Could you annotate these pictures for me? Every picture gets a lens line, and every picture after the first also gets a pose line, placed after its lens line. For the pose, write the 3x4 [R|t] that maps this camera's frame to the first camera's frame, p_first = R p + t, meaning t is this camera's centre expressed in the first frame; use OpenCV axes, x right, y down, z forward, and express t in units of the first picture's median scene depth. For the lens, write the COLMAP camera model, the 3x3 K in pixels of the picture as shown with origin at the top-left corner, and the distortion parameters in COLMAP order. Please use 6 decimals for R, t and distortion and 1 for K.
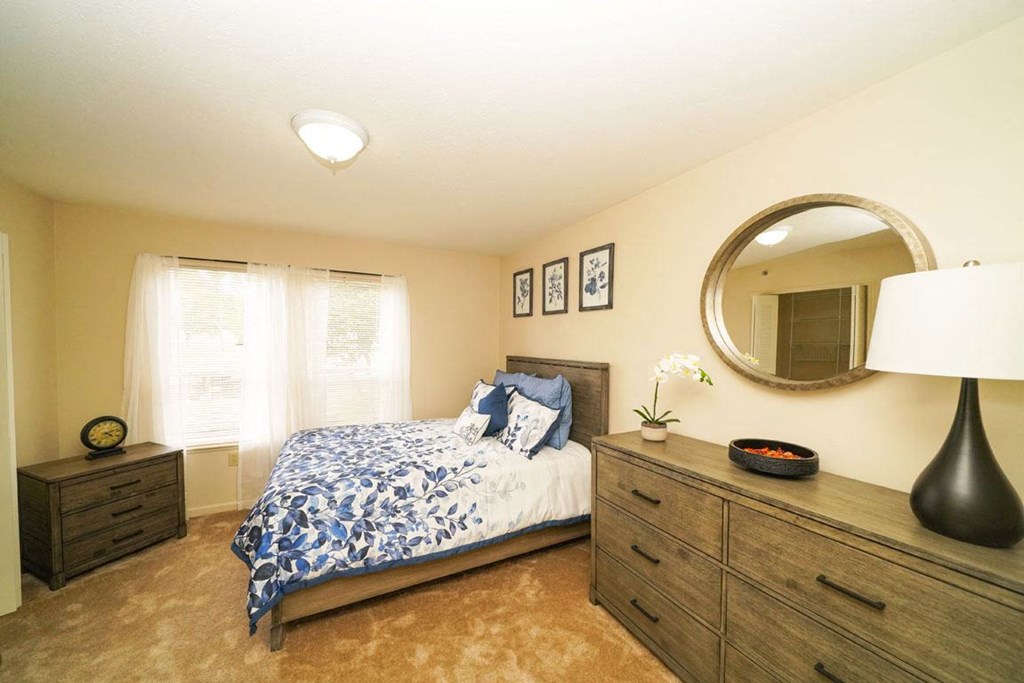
lens RADIAL K [[369.3, 0, 511.8], [0, 369.3, 352.6], [0, 0, 1]] dist [0.000094, 0.000024]
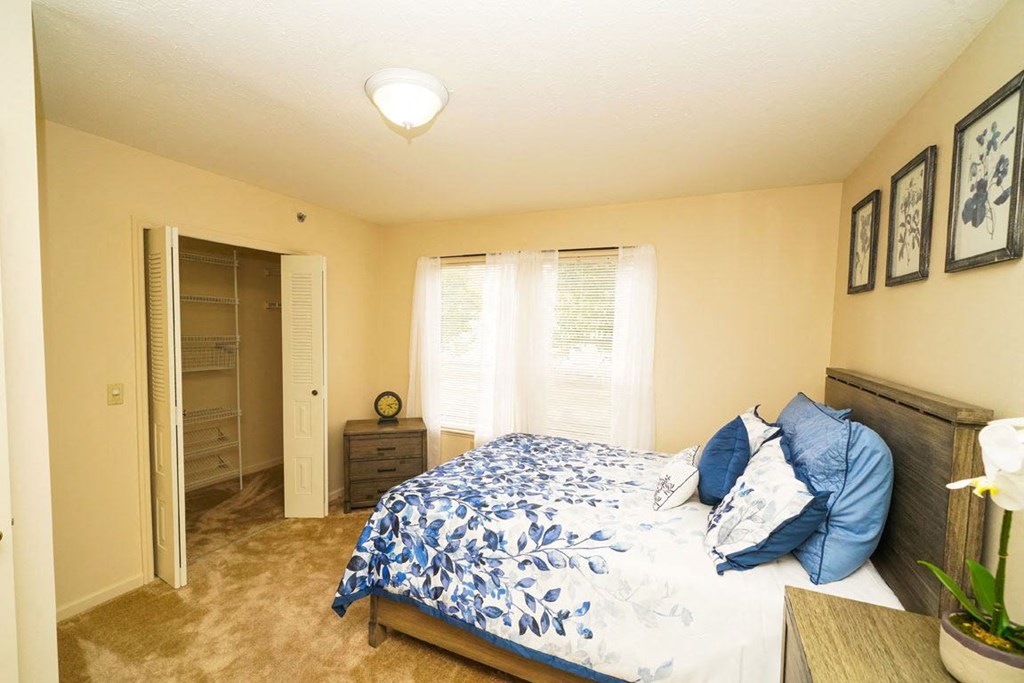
lens RADIAL K [[451.3, 0, 507.7], [0, 451.3, 353.7], [0, 0, 1]] dist [-0.000284, 0.000166]
pose [[0.598735, 0.051301, -0.799303, 0.420565], [-0.037524, 0.998648, 0.035987, -0.031807], [0.800068, 0.008446, 0.599850, 0.455629]]
